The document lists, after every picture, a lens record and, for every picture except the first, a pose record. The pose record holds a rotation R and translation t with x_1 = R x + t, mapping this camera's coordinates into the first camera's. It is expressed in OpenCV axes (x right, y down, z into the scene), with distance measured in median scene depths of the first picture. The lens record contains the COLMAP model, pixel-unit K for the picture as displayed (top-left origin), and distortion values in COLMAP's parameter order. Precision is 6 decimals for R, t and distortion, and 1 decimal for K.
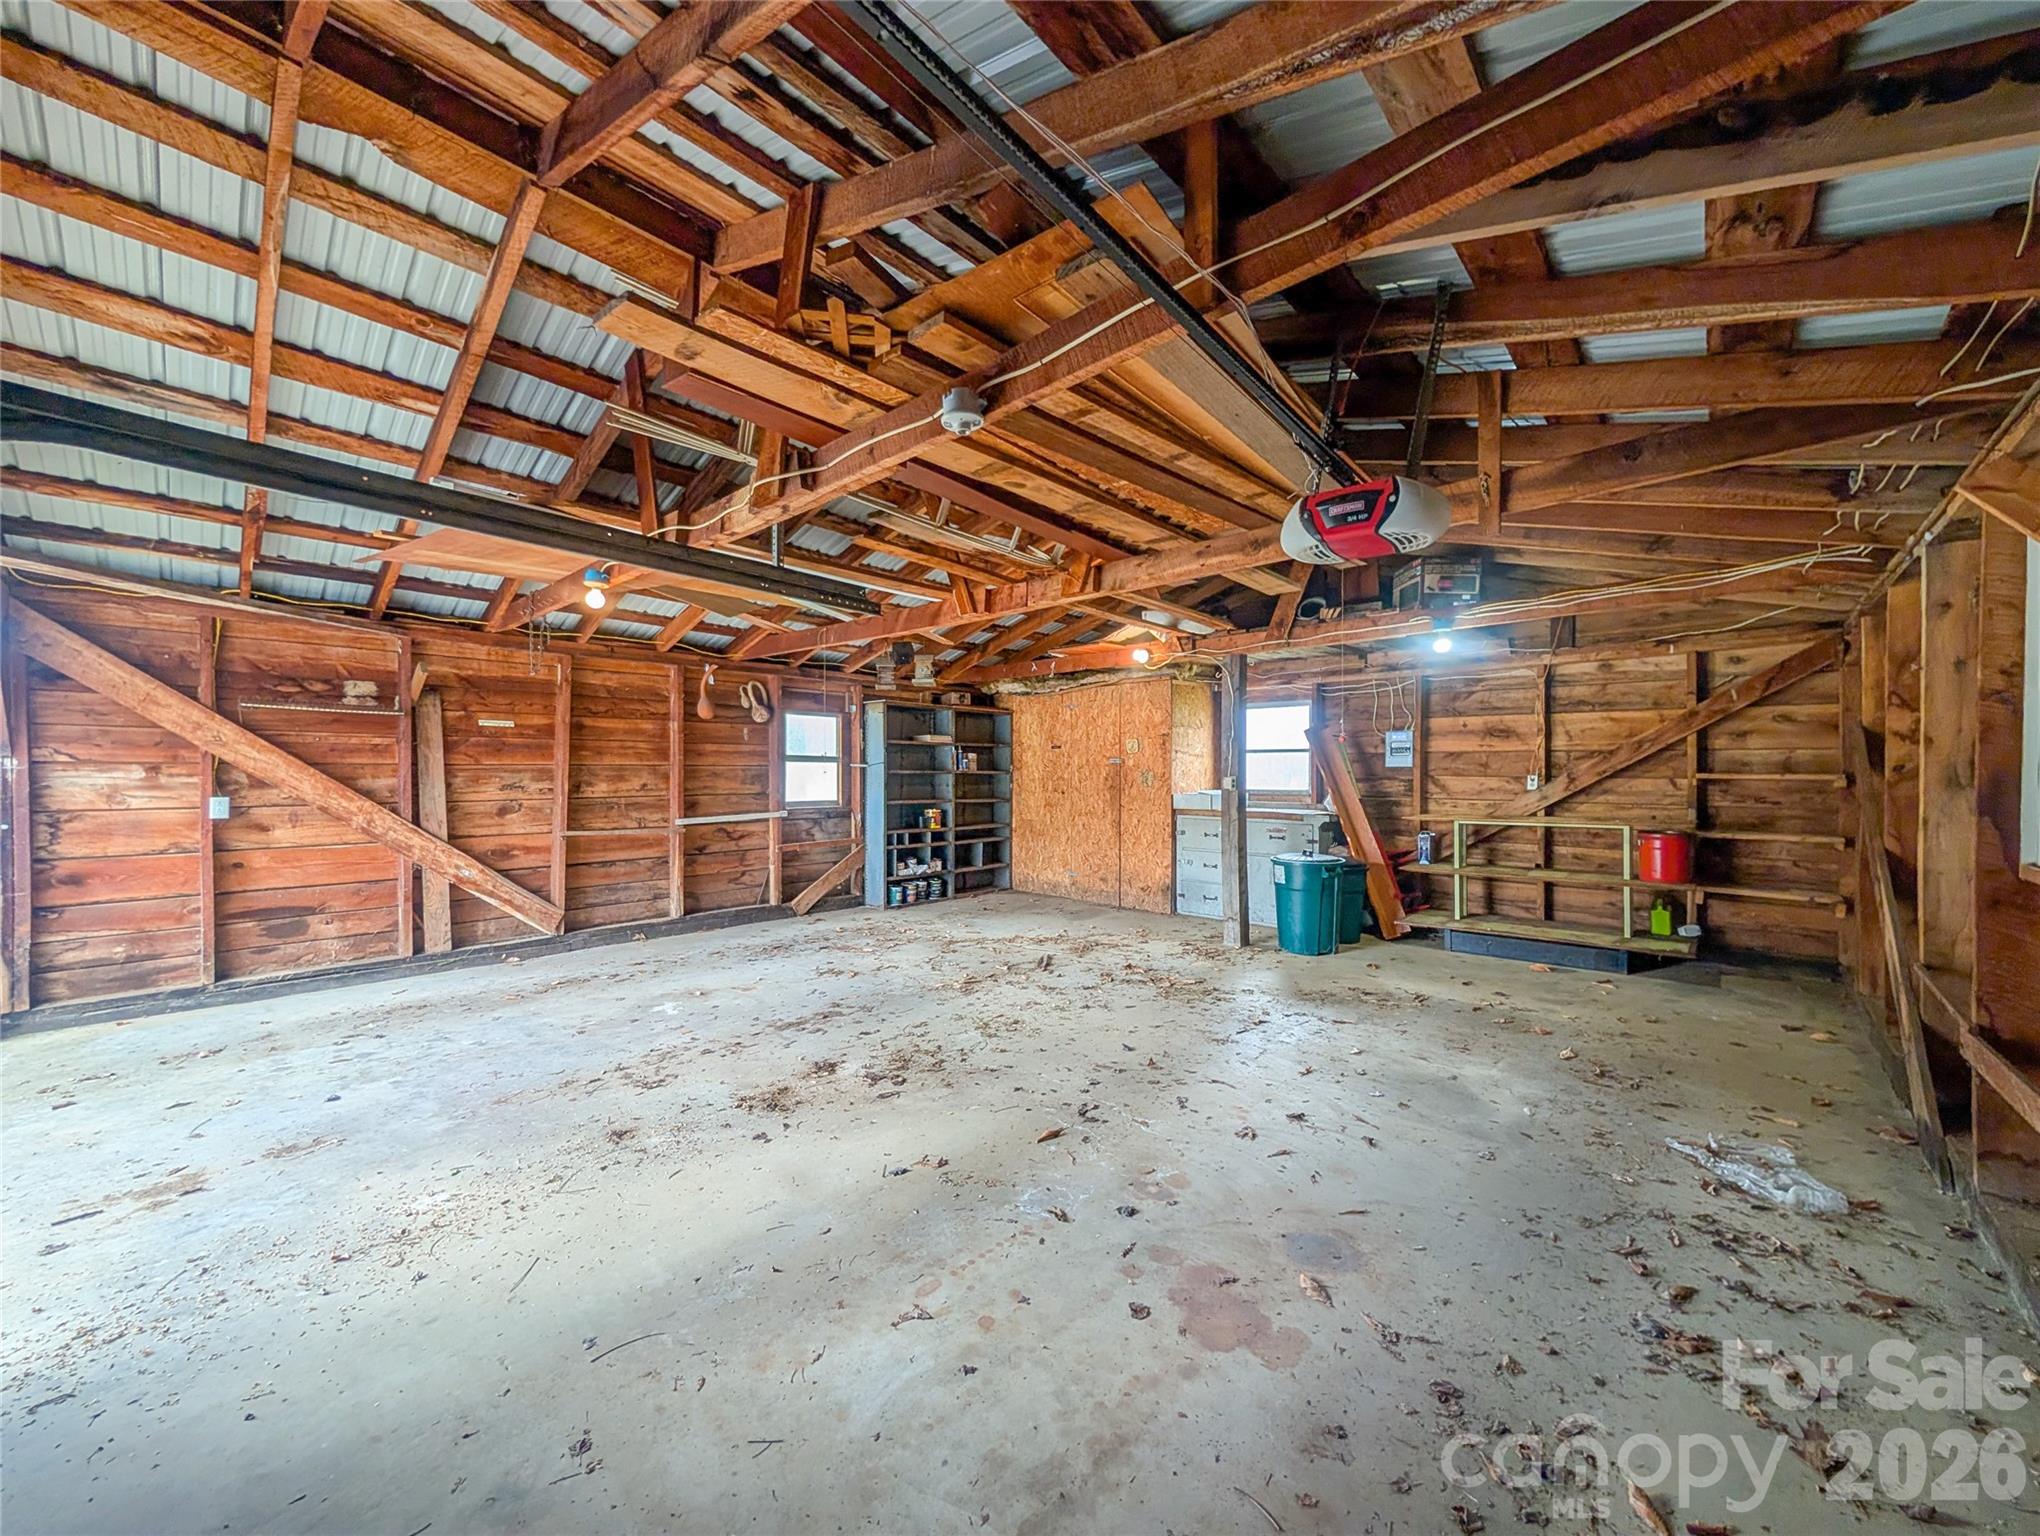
lens RADIAL K [[757.7, 0, 1017.4], [0, 757.7, 776.0], [0, 0, 1]] dist [-0.001022, 0.000031]
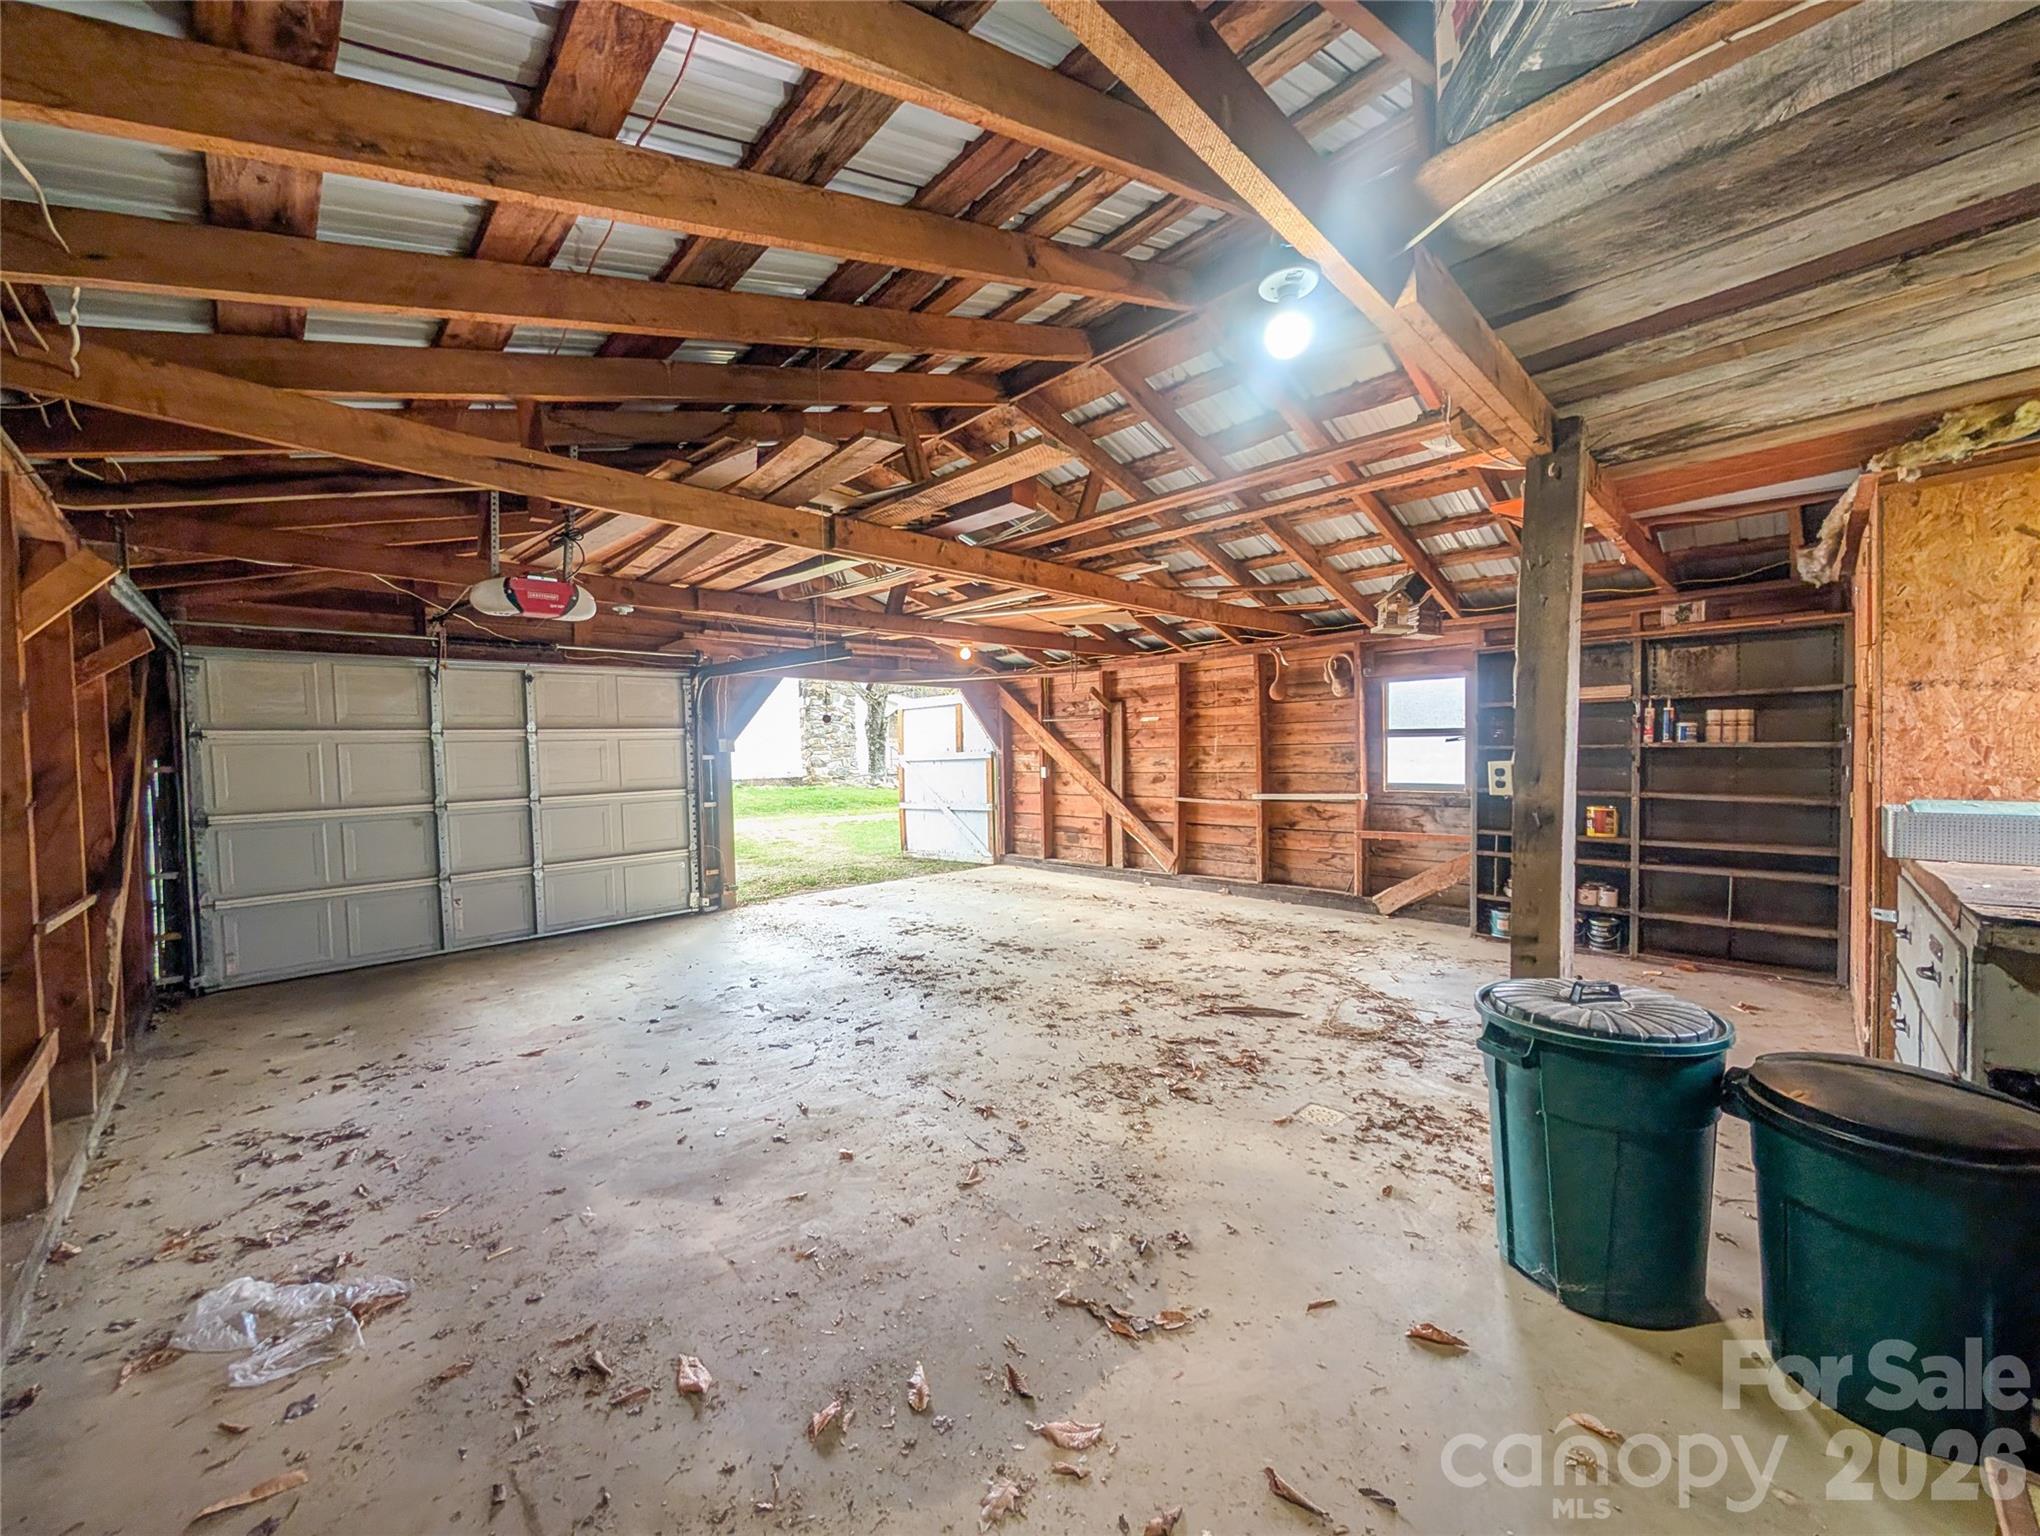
lens RADIAL K [[757.7, 0, 1017.4], [0, 757.7, 776.0], [0, 0, 1]] dist [-0.001022, 0.000031]
pose [[-0.032333, 0.030929, -0.998998, 0.793315], [0.012424, 0.999456, 0.030541, -0.008647], [0.999400, -0.011424, -0.032700, 0.823813]]
